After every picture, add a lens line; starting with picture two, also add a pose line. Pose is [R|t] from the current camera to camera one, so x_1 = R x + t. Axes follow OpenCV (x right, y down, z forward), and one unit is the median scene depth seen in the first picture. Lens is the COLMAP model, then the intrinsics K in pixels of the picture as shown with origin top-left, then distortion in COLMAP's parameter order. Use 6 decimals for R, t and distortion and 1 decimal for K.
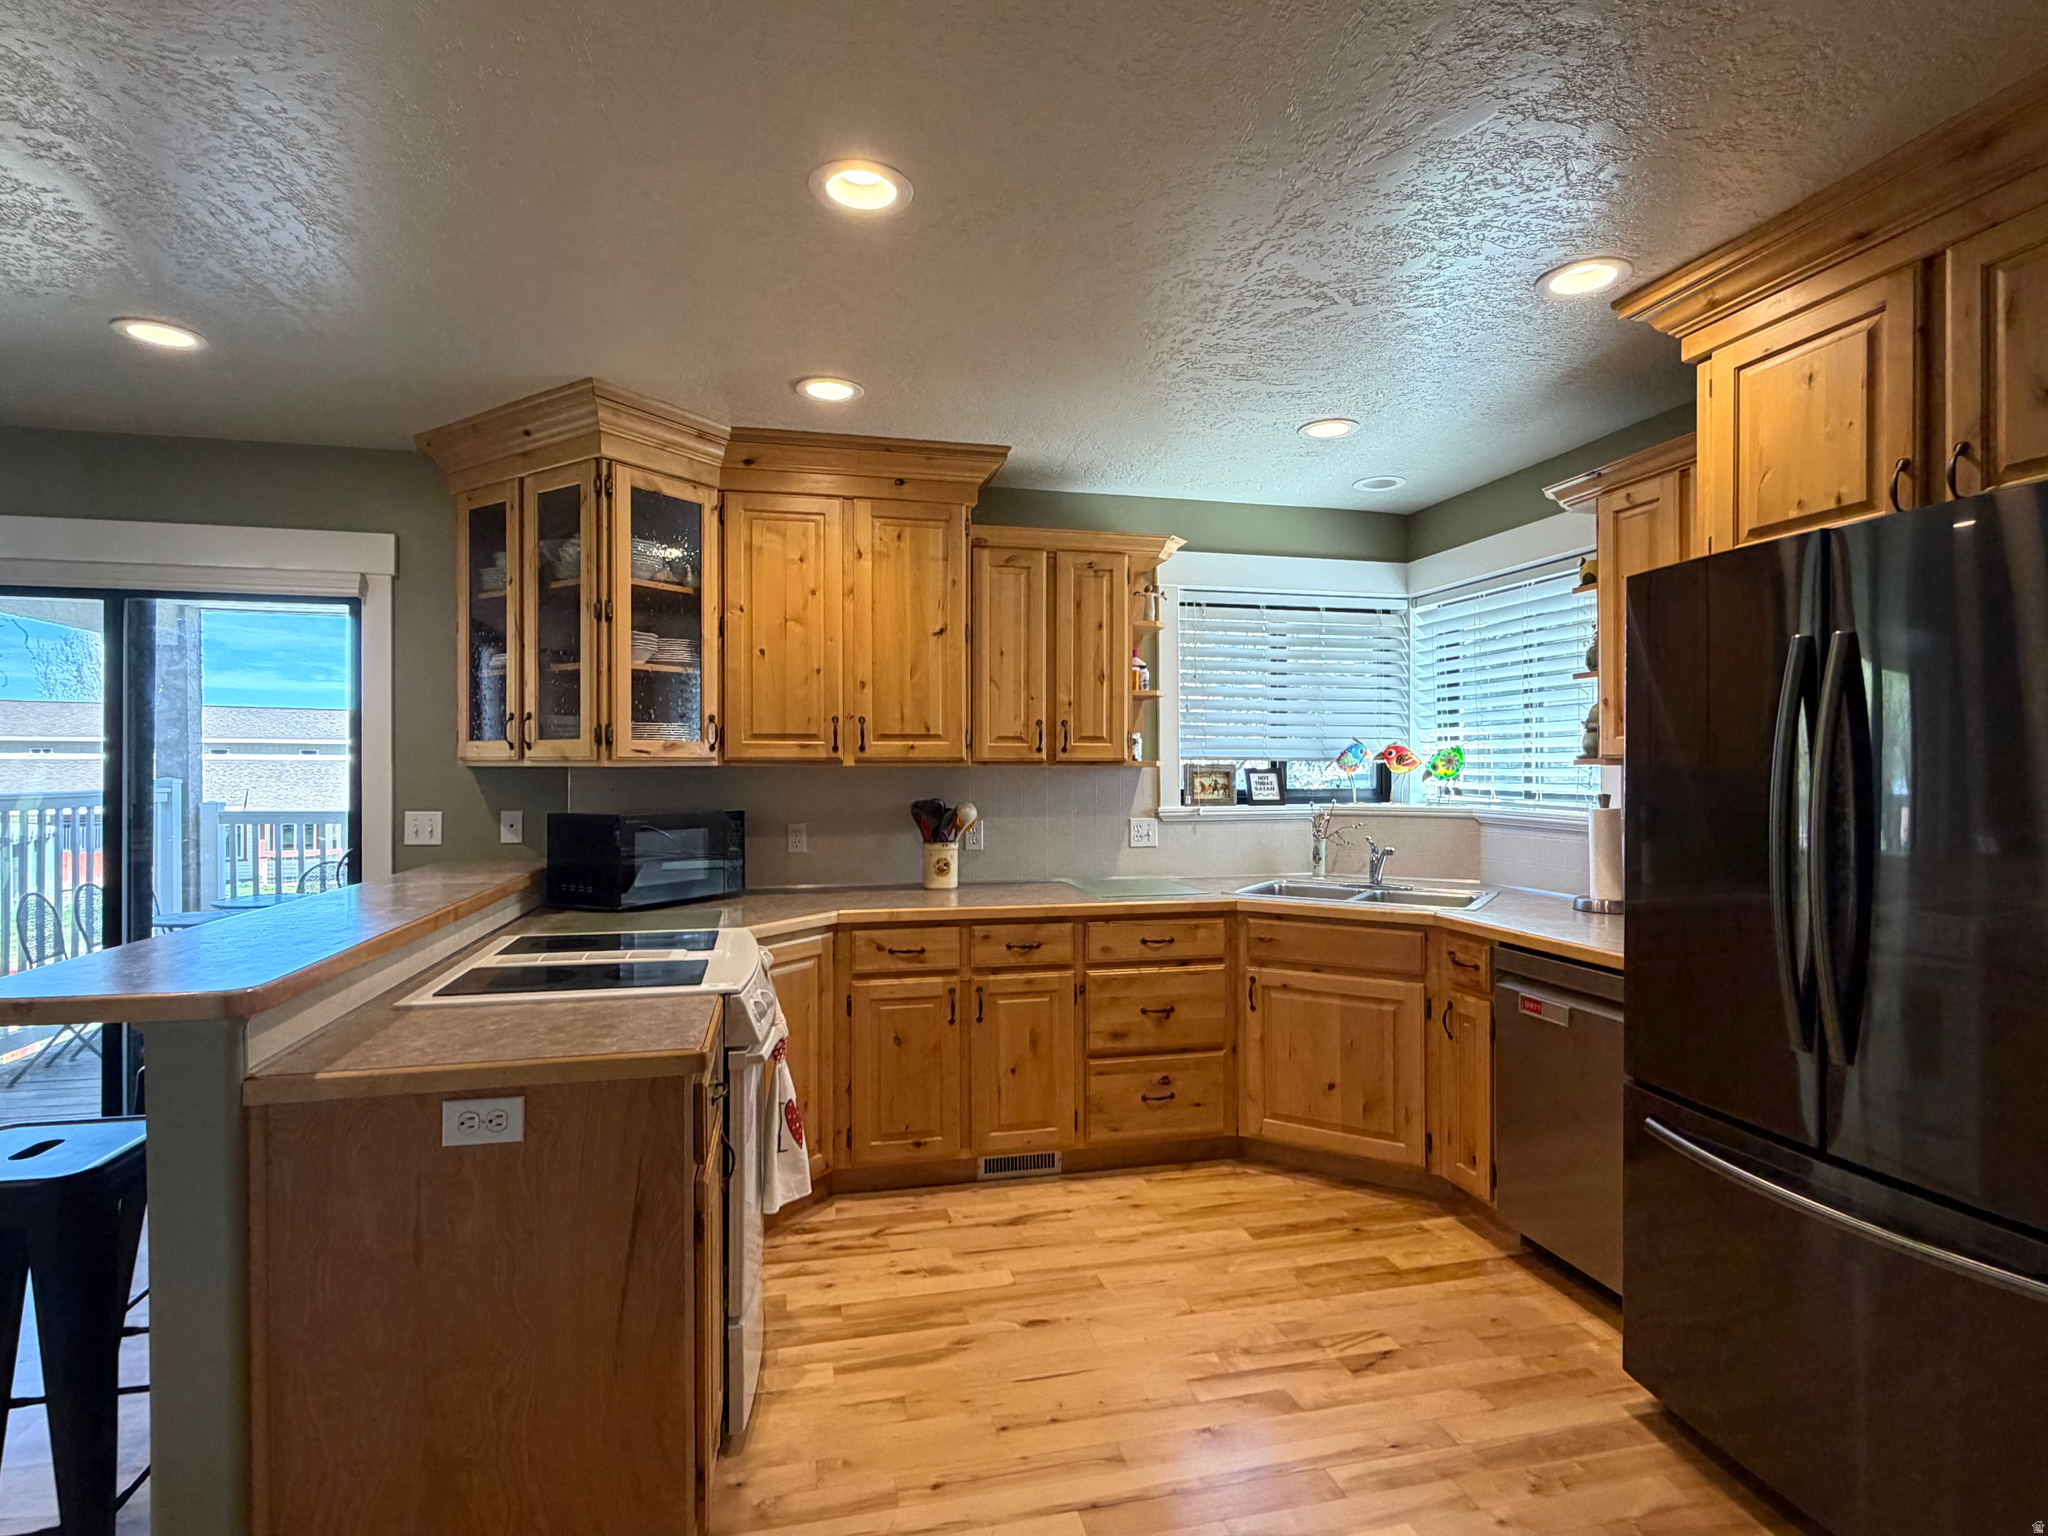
lens RADIAL K [[1022.8, 0, 1016.0], [0, 1022.8, 768.7], [0, 0, 1]] dist [-0.001158, 0.001418]
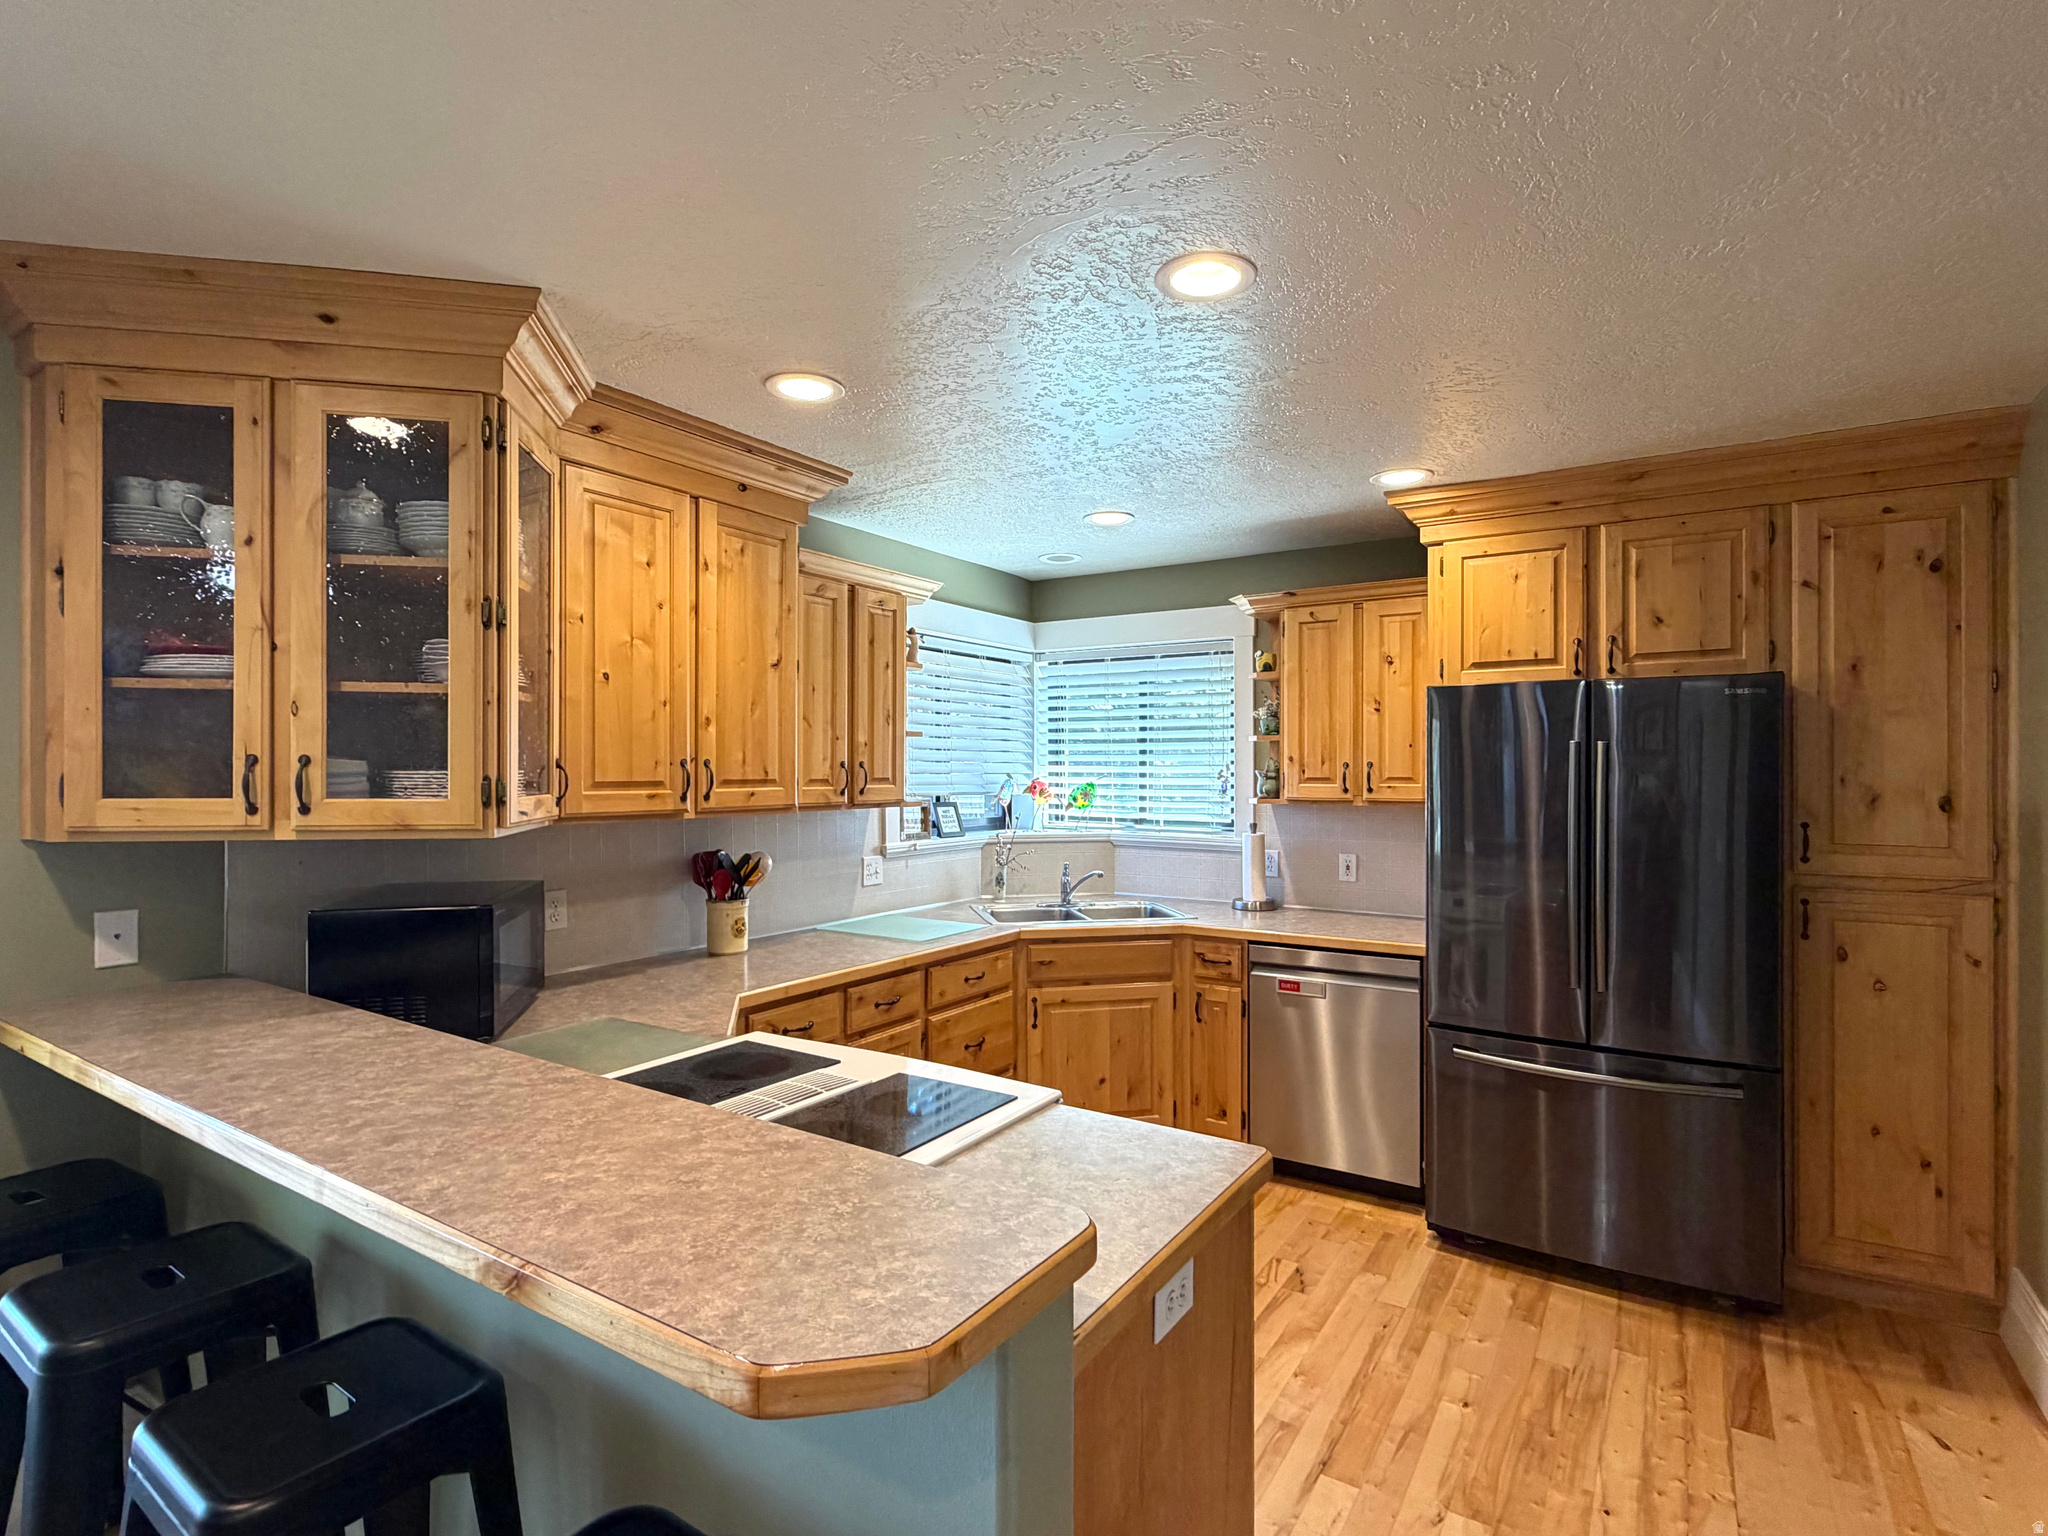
lens RADIAL K [[1022.8, 0, 1021.4], [0, 1022.8, 769.7], [0, 0, 1]] dist [-0.001158, 0.001418]
pose [[0.720998, 0.000205, 0.692937, -0.549306], [-0.000548, 1.000000, 0.000274, -0.043116], [-0.692937, -0.000577, 0.720998, 0.217860]]
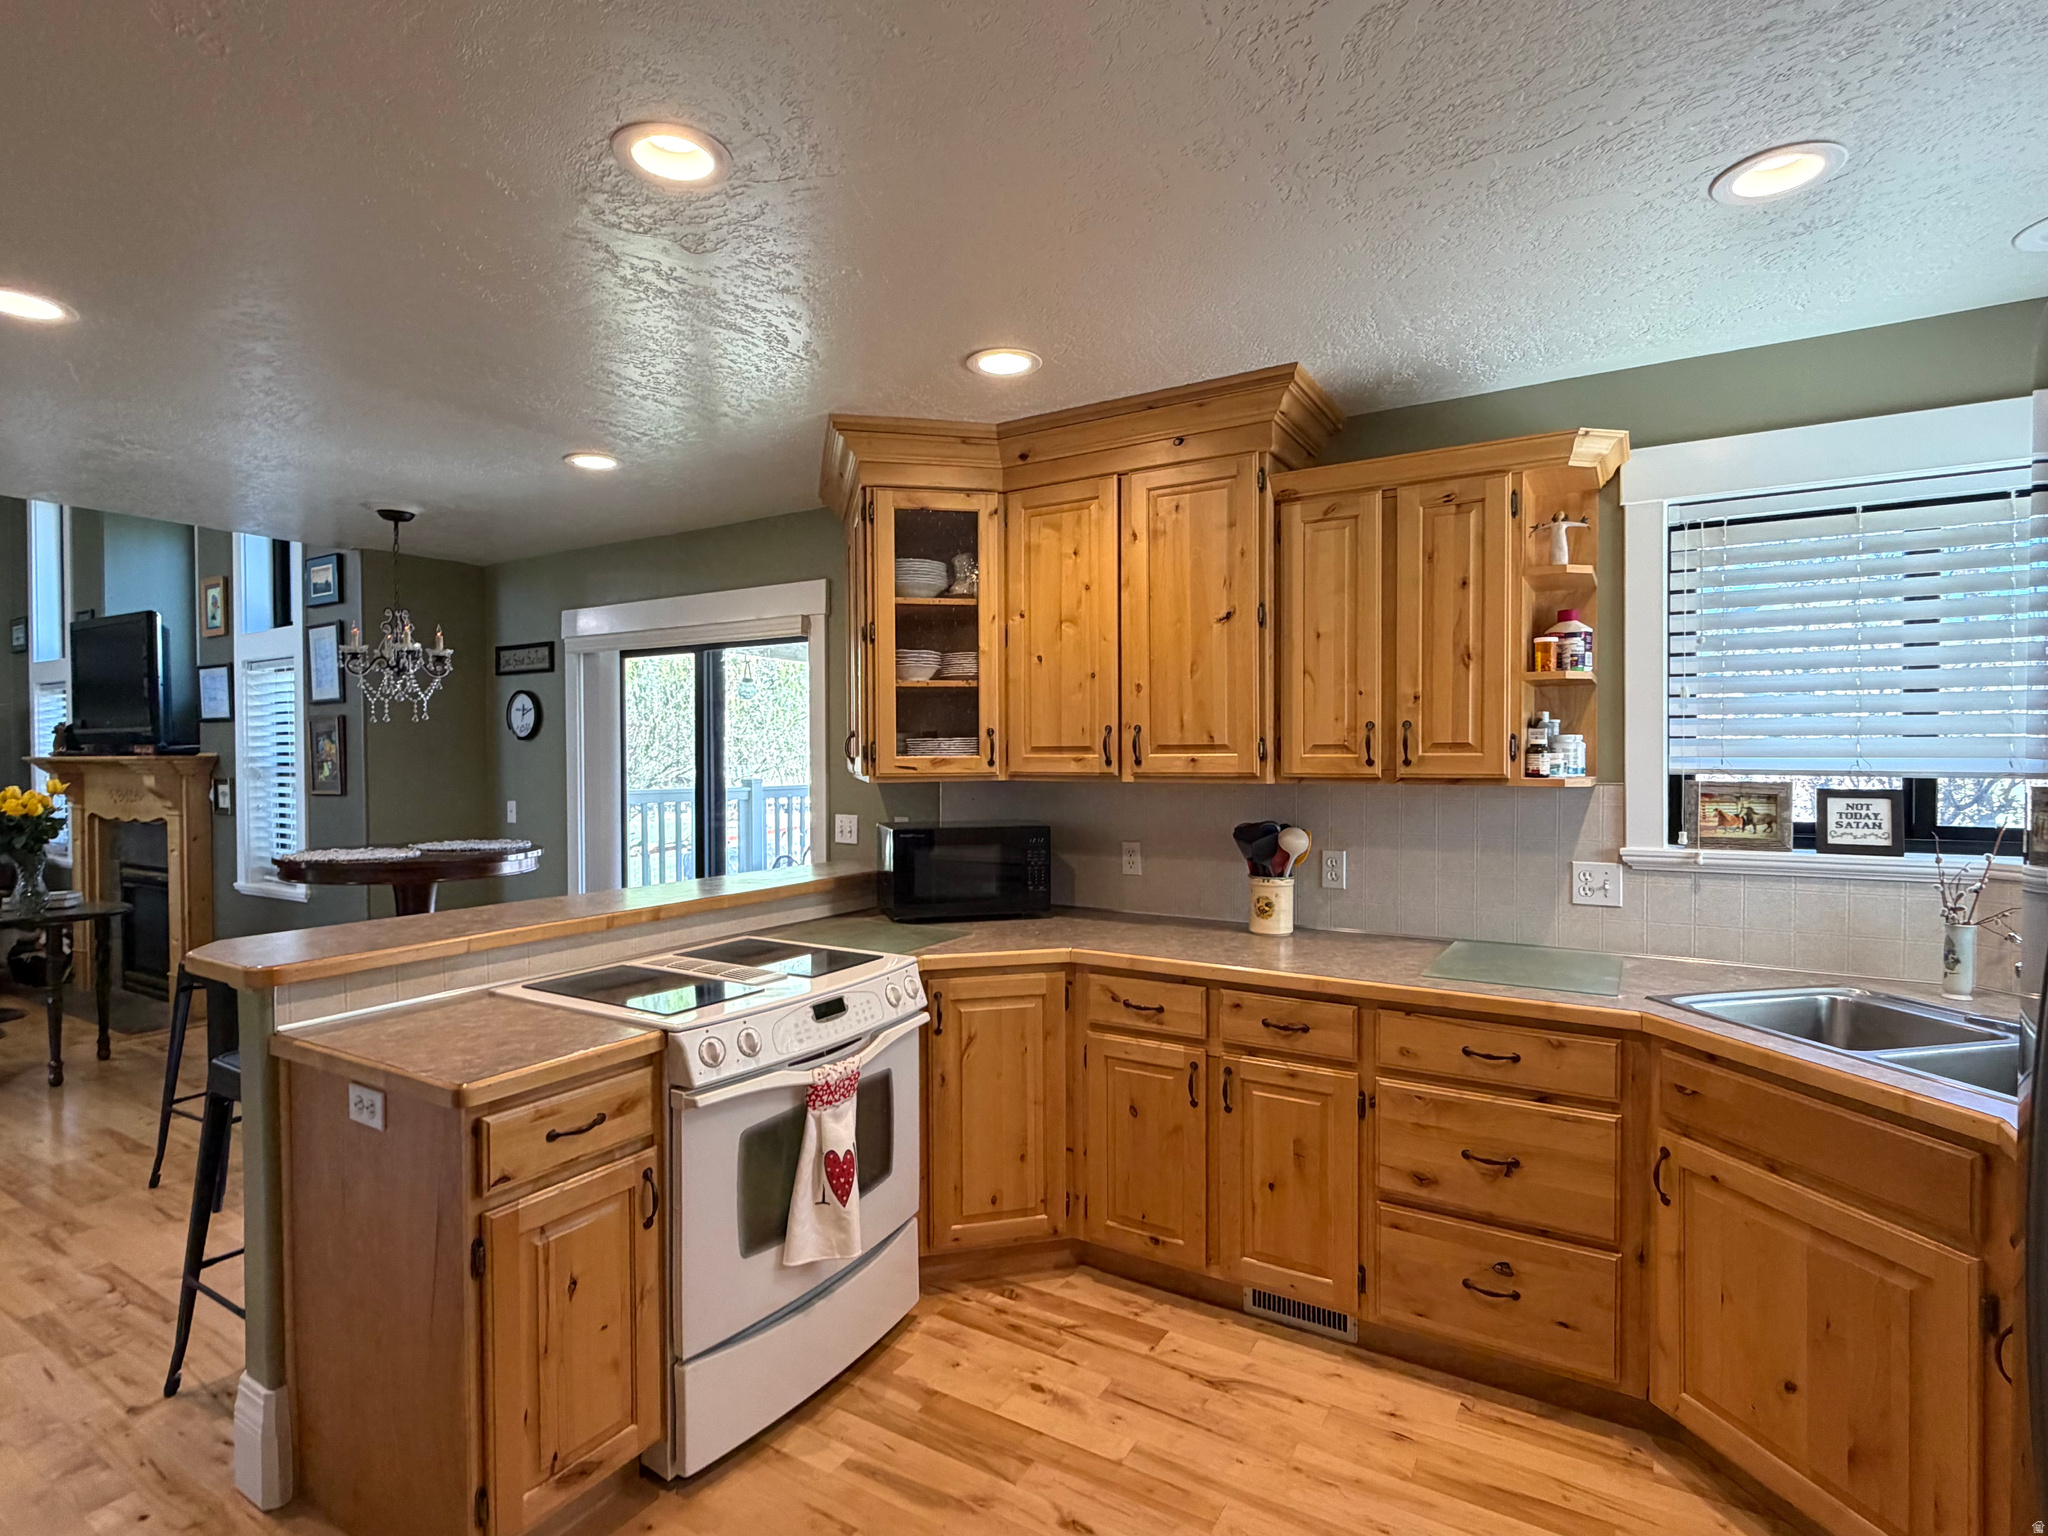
lens RADIAL K [[1022.8, 0, 1014.5], [0, 1022.8, 769.0], [0, 0, 1]] dist [-0.001158, 0.001418]
pose [[0.709984, 0.008764, -0.704163, 0.384479], [0.002782, 0.999880, 0.015251, -0.027483], [0.704212, -0.012787, 0.709875, 0.317220]]
